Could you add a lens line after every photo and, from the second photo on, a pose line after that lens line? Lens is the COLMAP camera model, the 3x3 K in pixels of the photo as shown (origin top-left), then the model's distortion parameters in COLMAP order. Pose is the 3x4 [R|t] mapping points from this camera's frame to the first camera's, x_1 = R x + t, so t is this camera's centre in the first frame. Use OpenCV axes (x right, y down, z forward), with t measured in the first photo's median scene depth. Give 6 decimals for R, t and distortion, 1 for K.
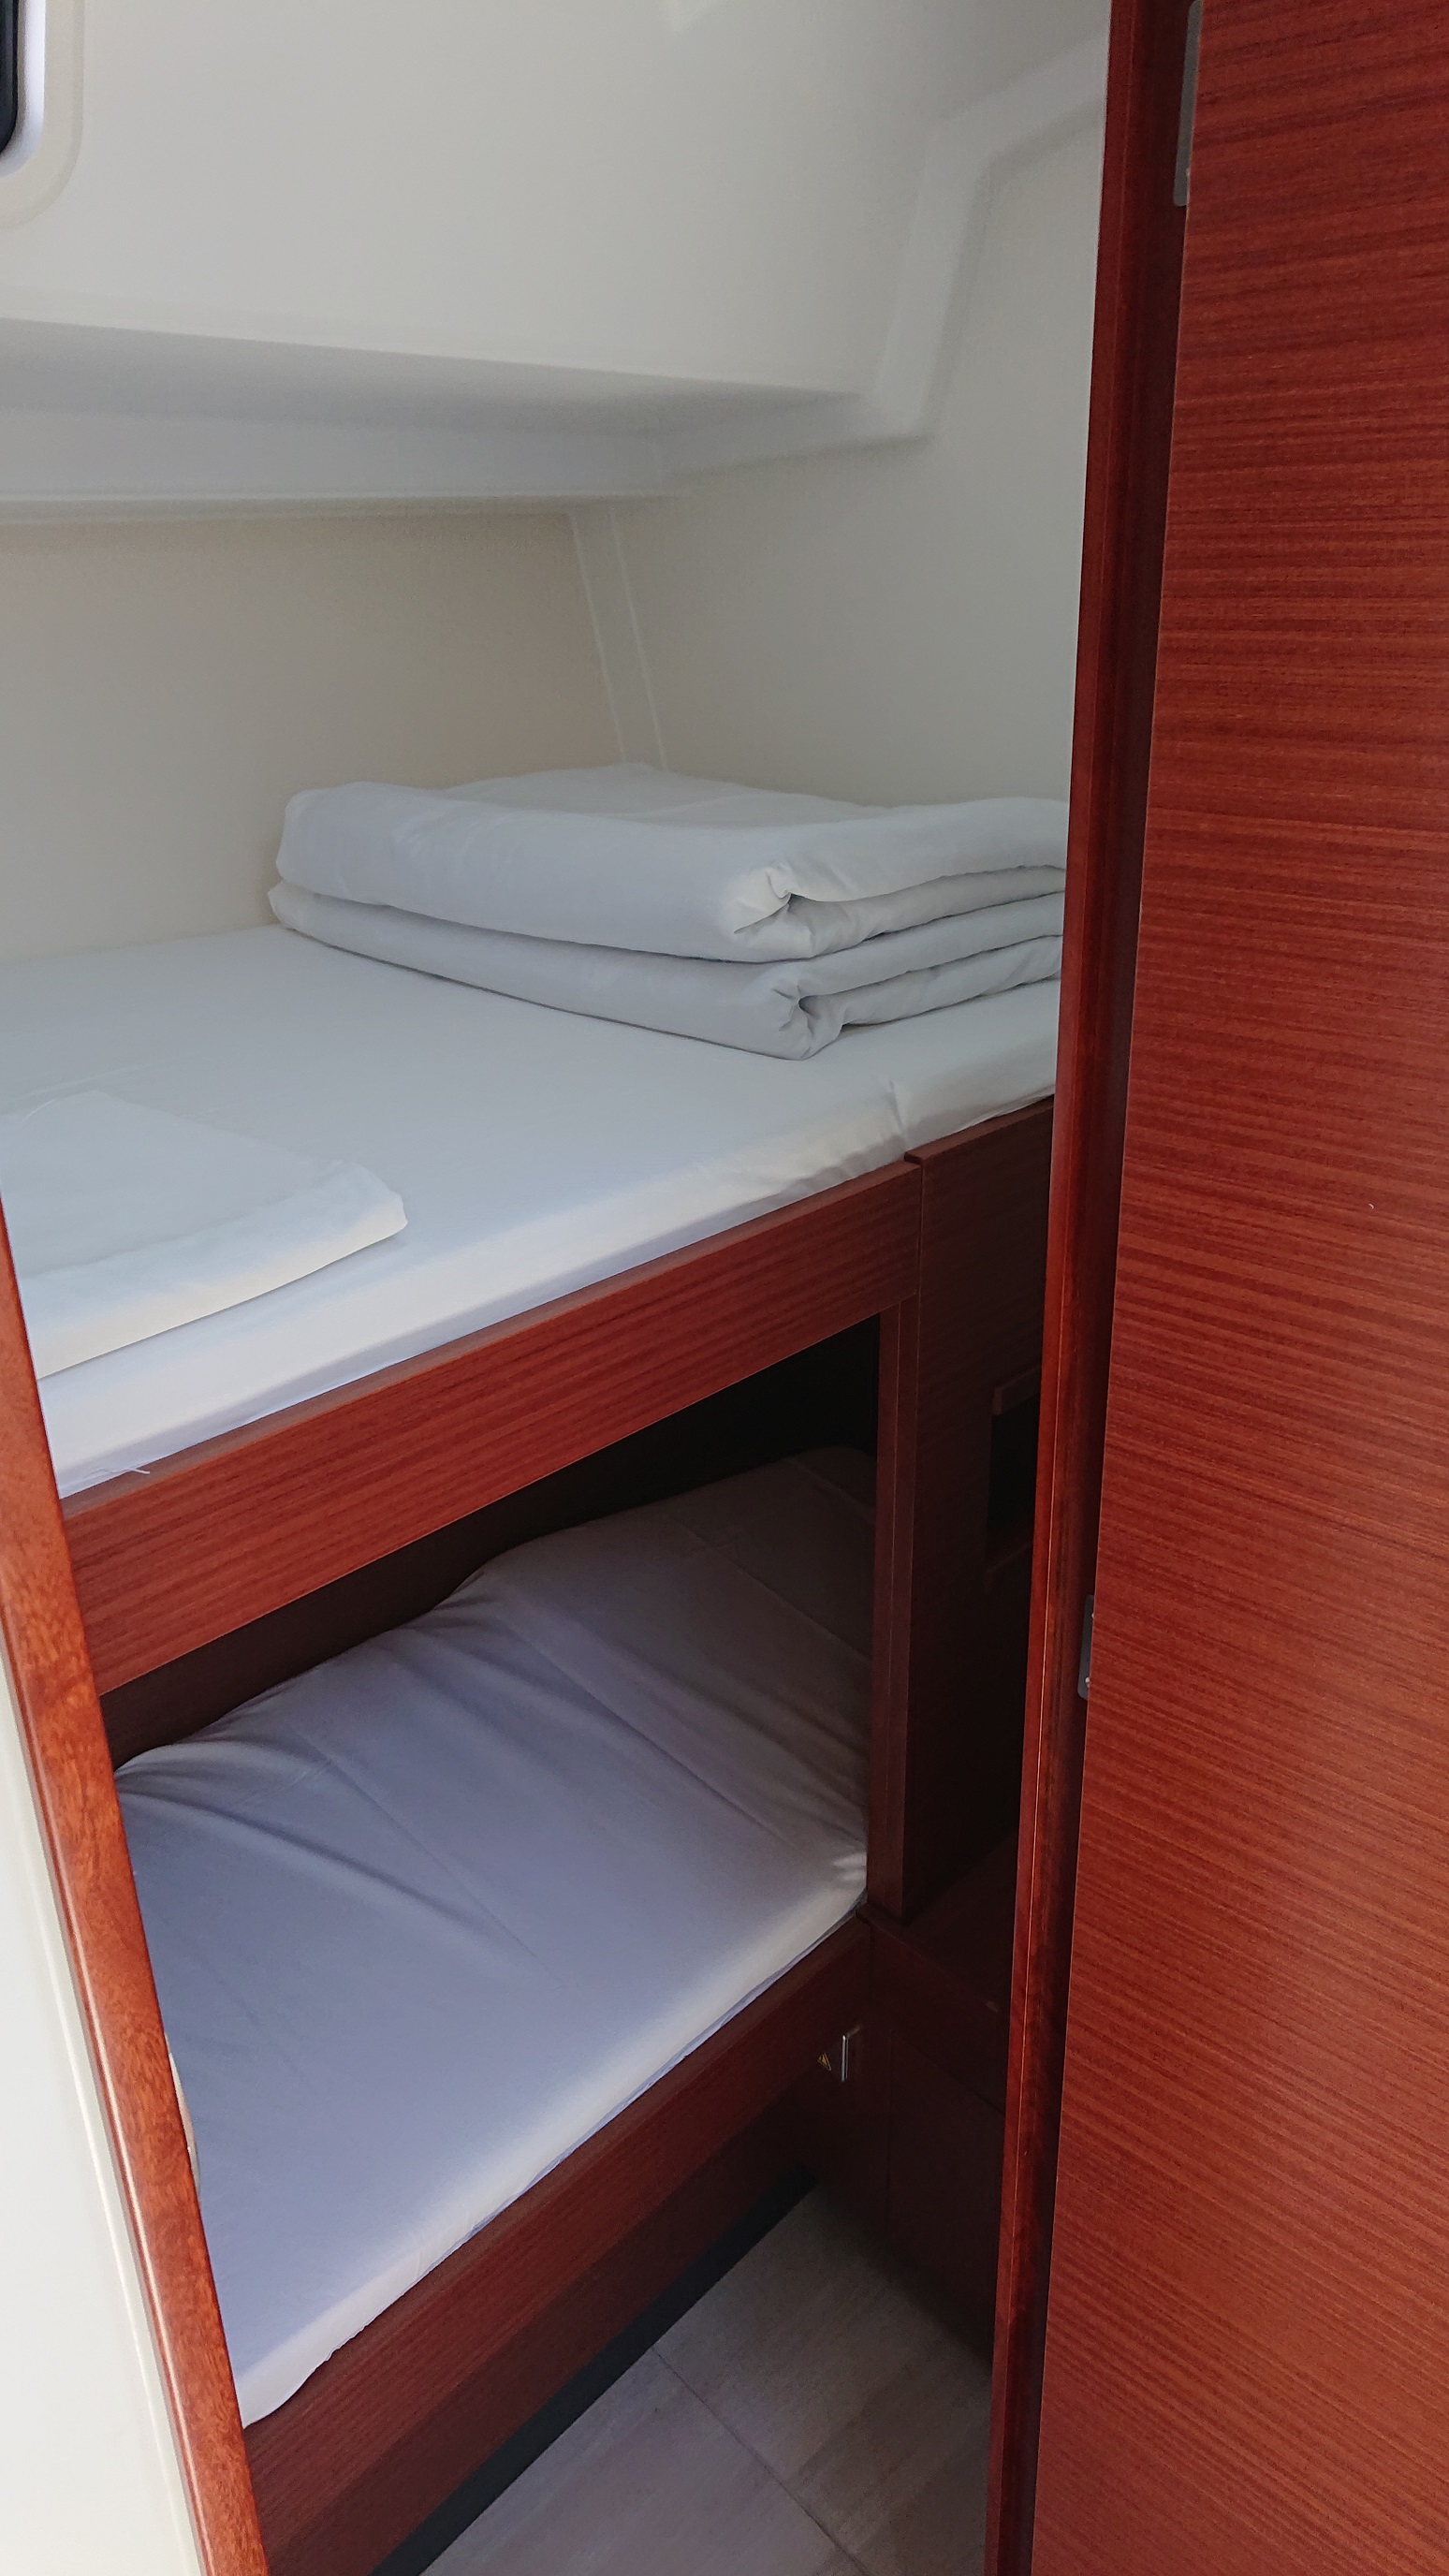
lens RADIAL K [[1803.7, 0, 737.9], [0, 1803.7, 1289.3], [0, 0, 1]] dist [-0.003609, 0.003126]
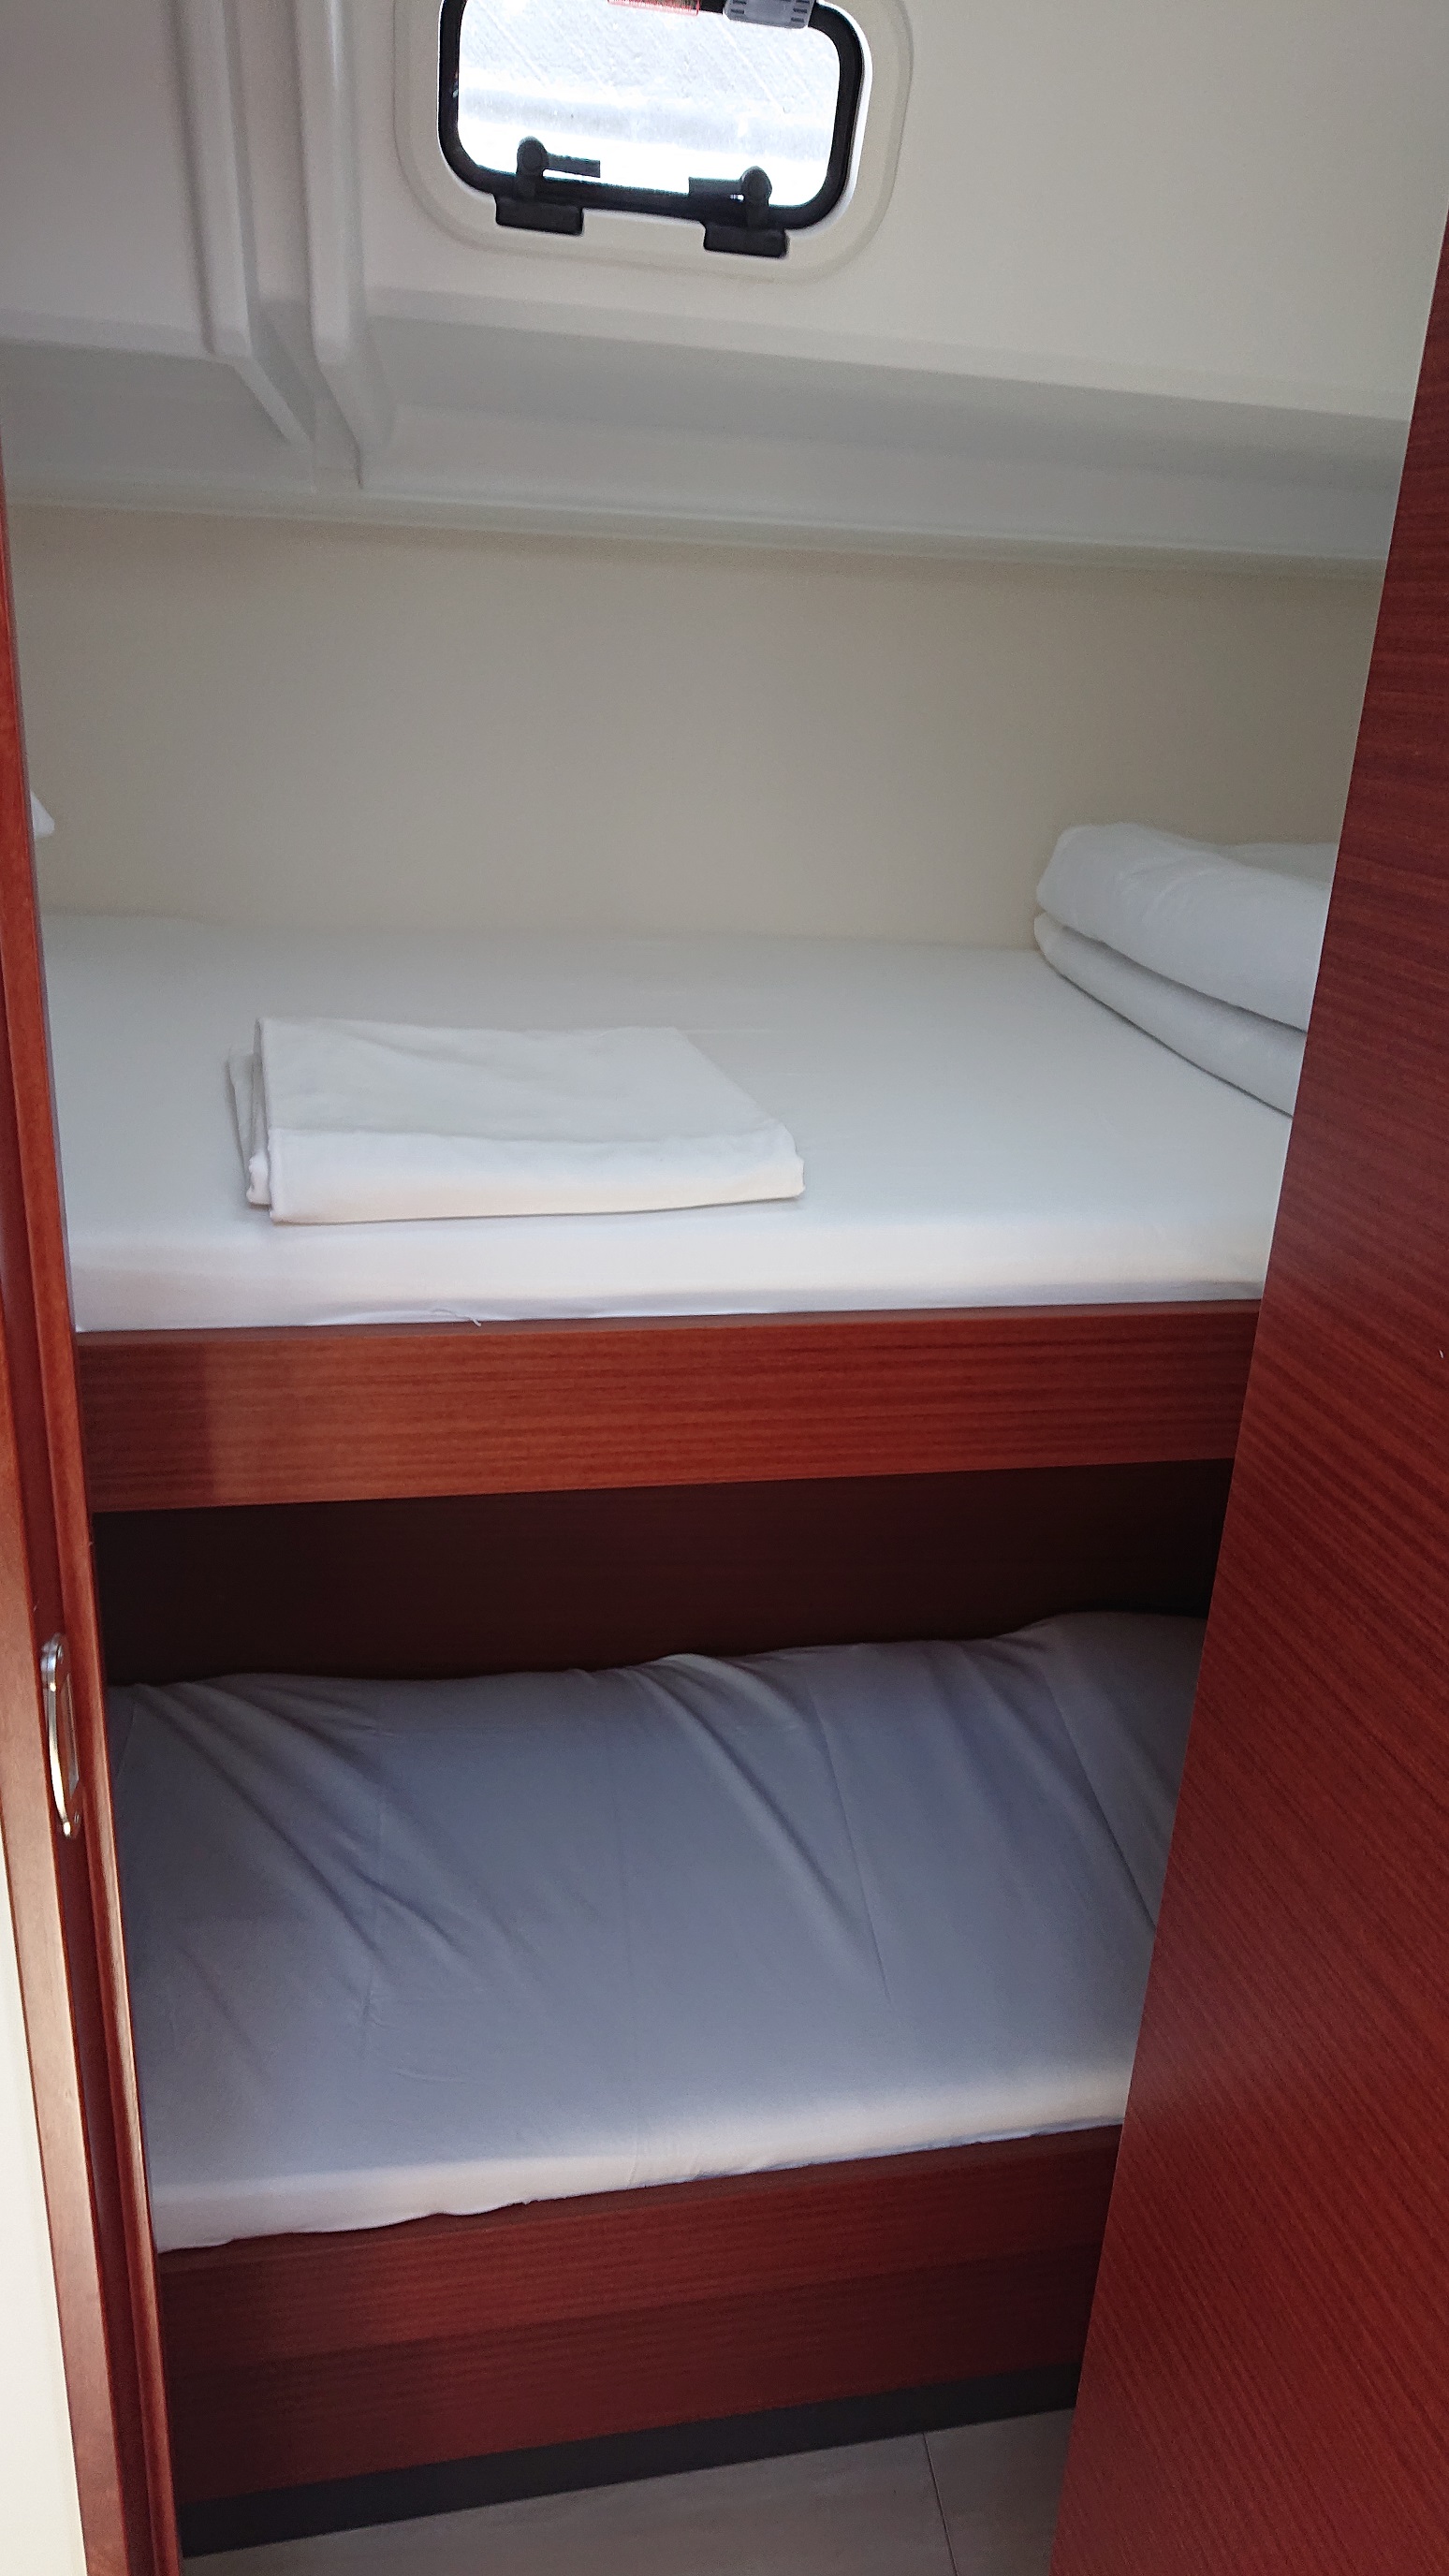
lens RADIAL K [[1803.7, 0, 739.8], [0, 1803.7, 1293.7], [0, 0, 1]] dist [-0.003609, 0.003126]
pose [[0.813137, 0.266390, -0.517537, 0.325968], [-0.288705, 0.956632, 0.038801, -0.007678], [0.505429, 0.117865, 0.854780, 0.083577]]
